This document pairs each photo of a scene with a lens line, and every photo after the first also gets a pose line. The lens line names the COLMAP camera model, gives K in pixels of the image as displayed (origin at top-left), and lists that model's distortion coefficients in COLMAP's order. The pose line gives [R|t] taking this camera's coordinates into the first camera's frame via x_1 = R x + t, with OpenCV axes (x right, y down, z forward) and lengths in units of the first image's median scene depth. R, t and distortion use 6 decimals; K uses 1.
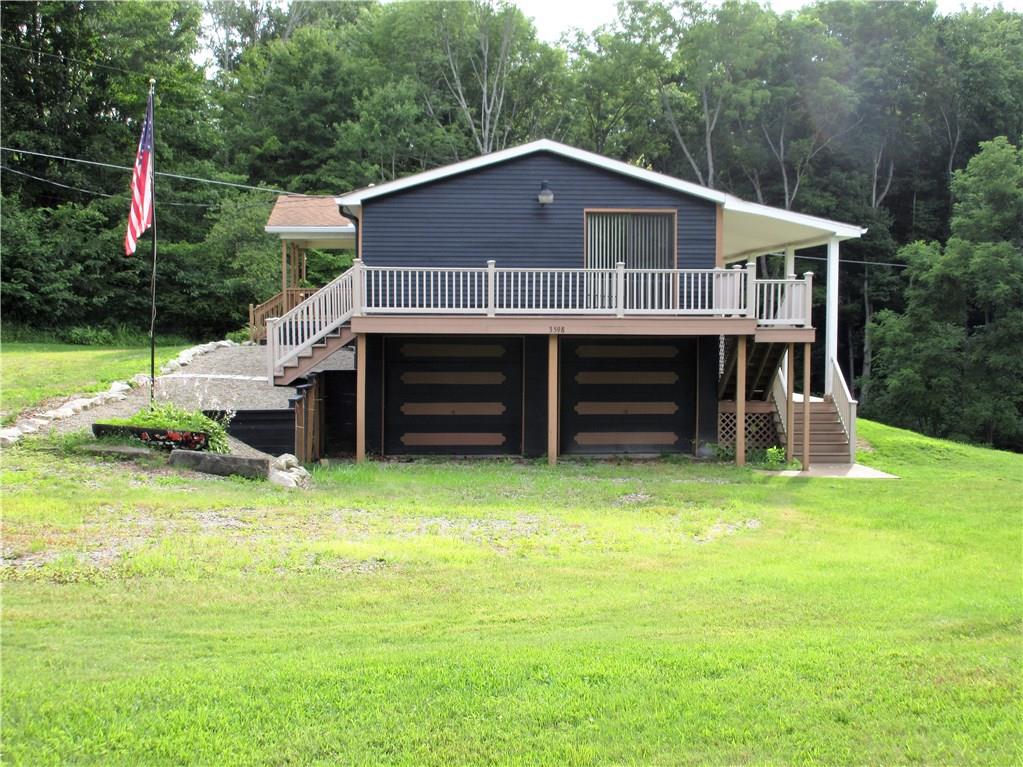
lens RADIAL K [[1292.3, 0, 509.9], [0, 1292.3, 386.2], [0, 0, 1]] dist [0.008879, 0.000000]
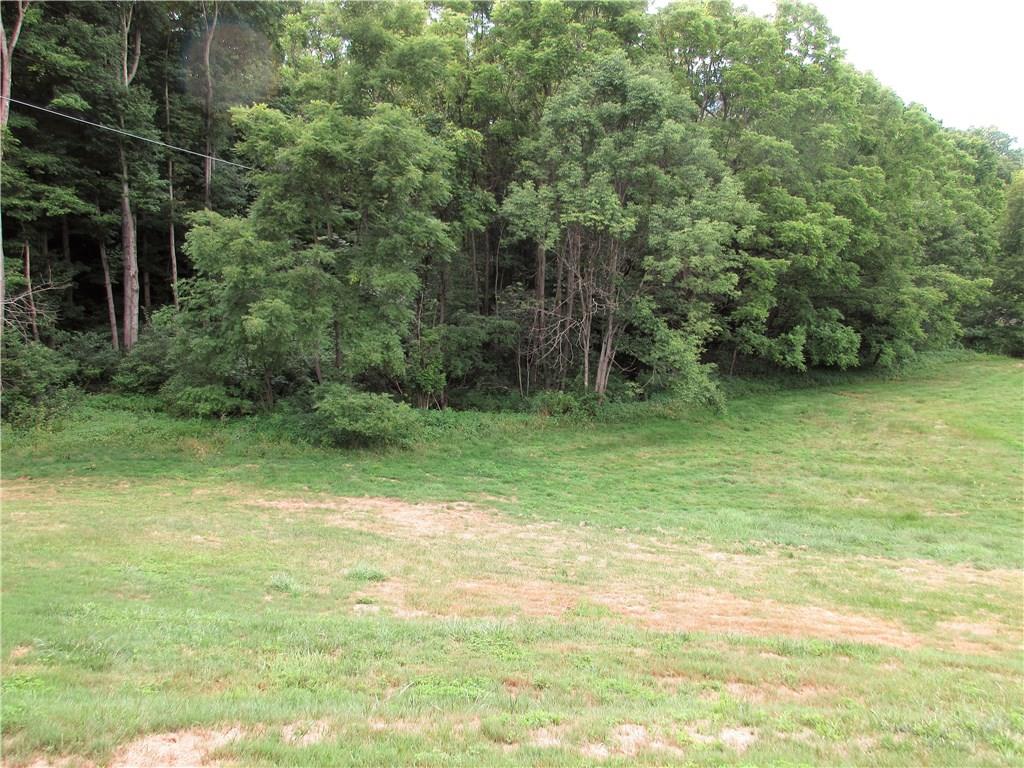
lens RADIAL K [[758.1, 0, 510.1], [0, 758.1, 385.9], [0, 0, 1]] dist [-0.014282, -0.009106]
pose [[0.665336, -0.138593, 0.733567, 0.067946], [0.047784, 0.988508, 0.143419, -0.012752], [-0.745013, -0.060369, 0.664312, 0.449259]]
